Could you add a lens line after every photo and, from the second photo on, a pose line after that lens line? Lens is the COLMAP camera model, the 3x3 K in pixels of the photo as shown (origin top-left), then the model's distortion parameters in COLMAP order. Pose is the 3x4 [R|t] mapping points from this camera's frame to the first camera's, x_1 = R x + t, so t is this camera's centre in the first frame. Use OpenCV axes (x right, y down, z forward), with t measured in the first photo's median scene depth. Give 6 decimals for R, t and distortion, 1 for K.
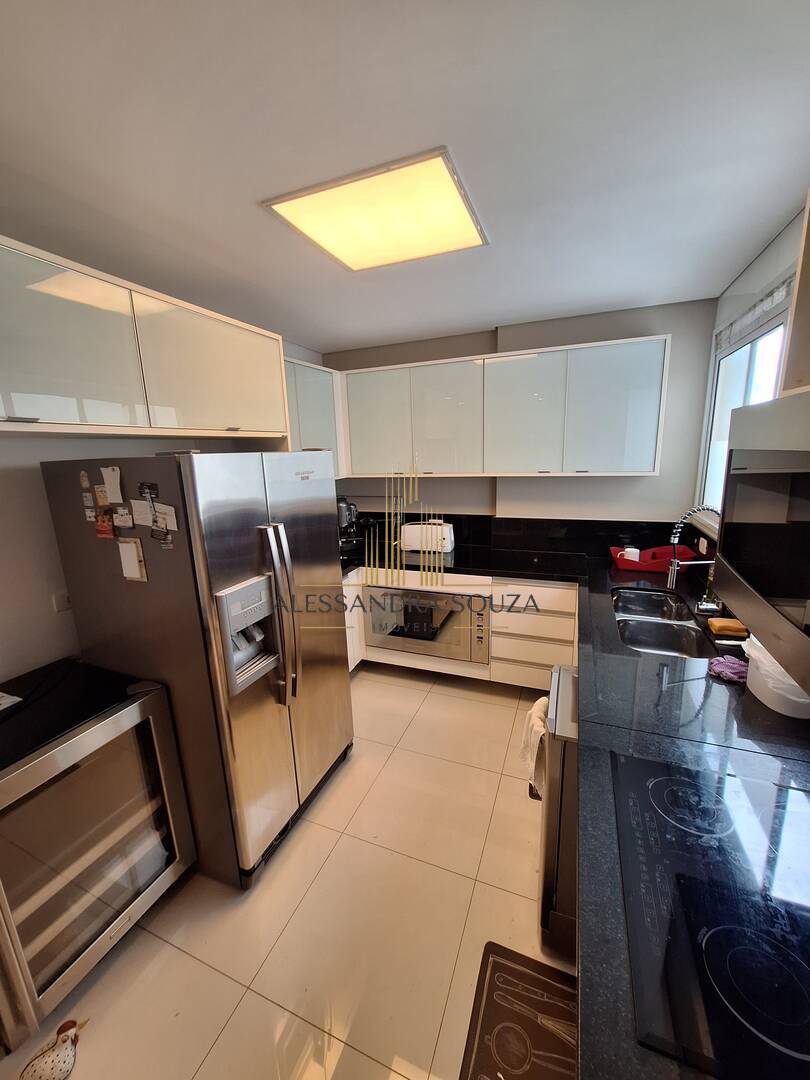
lens RADIAL K [[427.4, 0, 406.0], [0, 427.4, 543.2], [0, 0, 1]] dist [-0.003756, 0.001424]
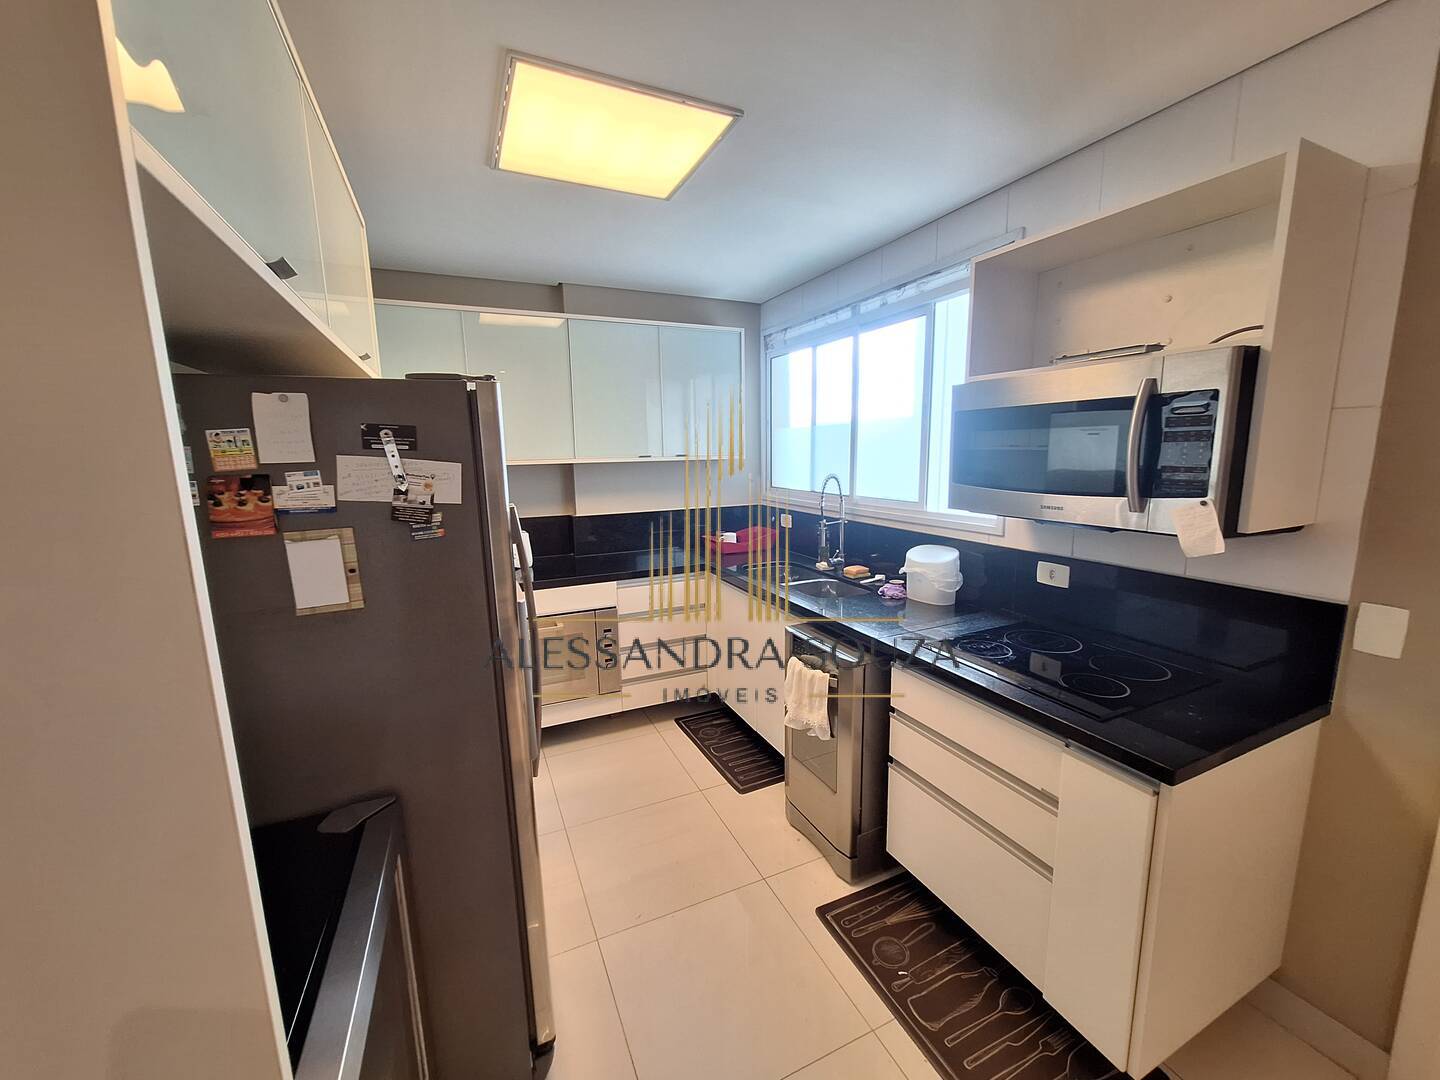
lens RADIAL K [[569.9, 0, 724.4], [0, 569.9, 544.4], [0, 0, 1]] dist [-0.003756, 0.001424]
pose [[0.681020, -0.098421, 0.725620, -0.801893], [0.149082, 0.988808, -0.005801, 0.082422], [-0.716928, 0.112127, 0.688071, 0.154743]]
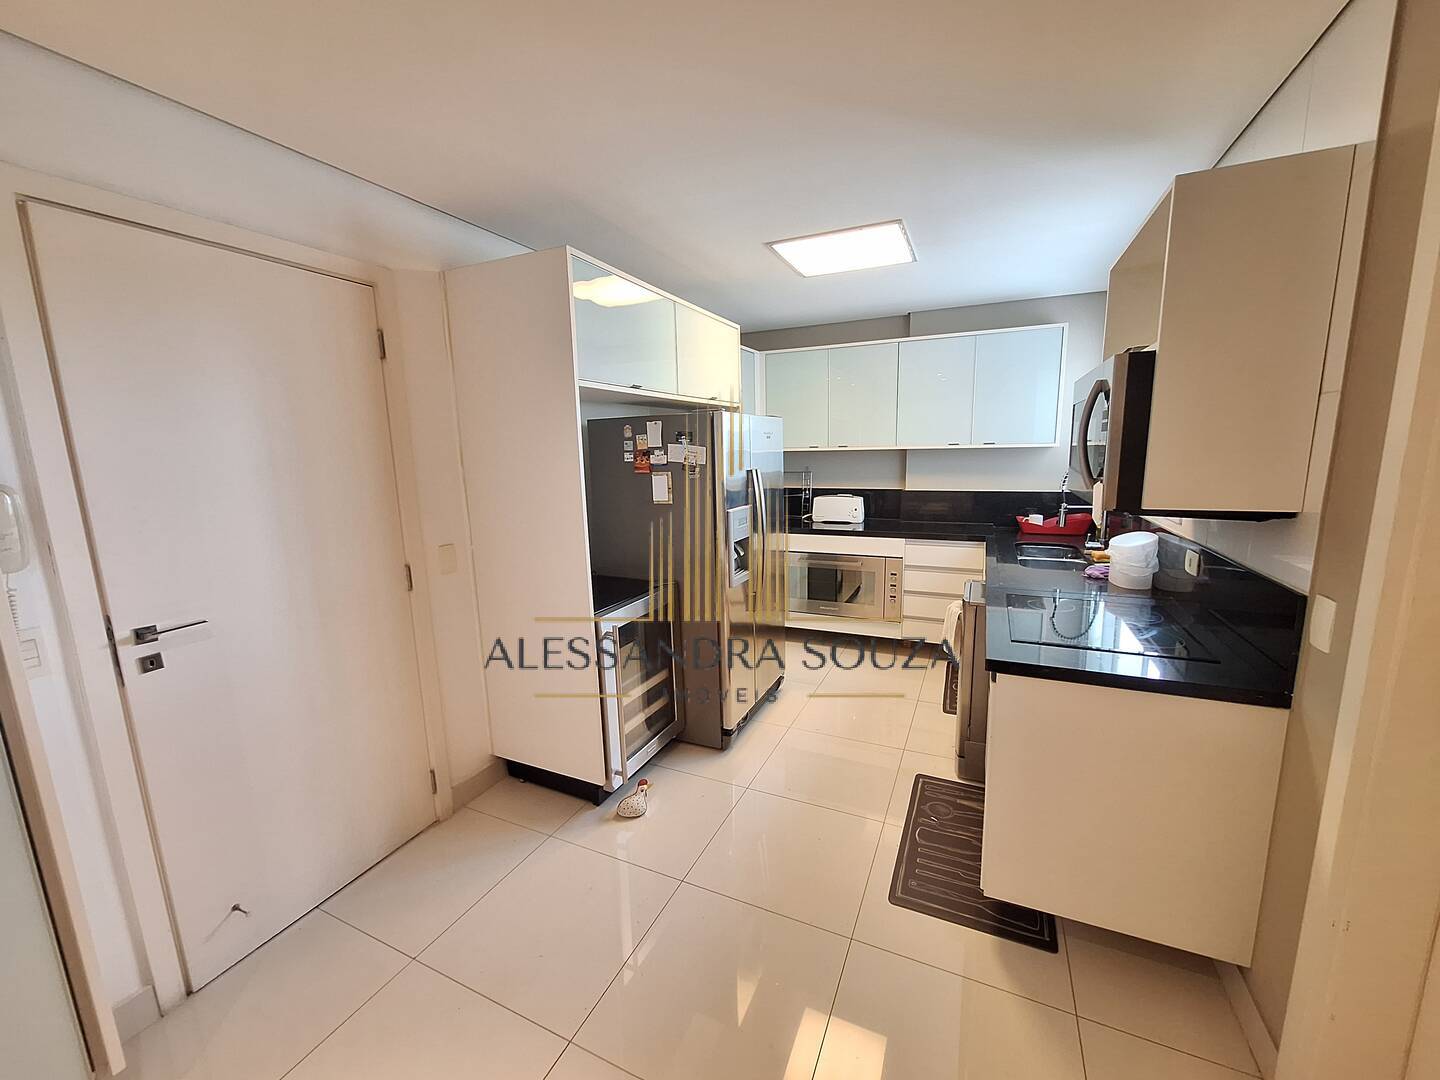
lens RADIAL K [[569.9, 0, 729.5], [0, 569.9, 542.6], [0, 0, 1]] dist [-0.003756, 0.001424]
pose [[0.999036, 0.019166, -0.039503, -0.339499], [-0.020983, 0.998716, -0.046099, 0.295780], [0.038569, 0.046883, 0.998156, -0.837660]]
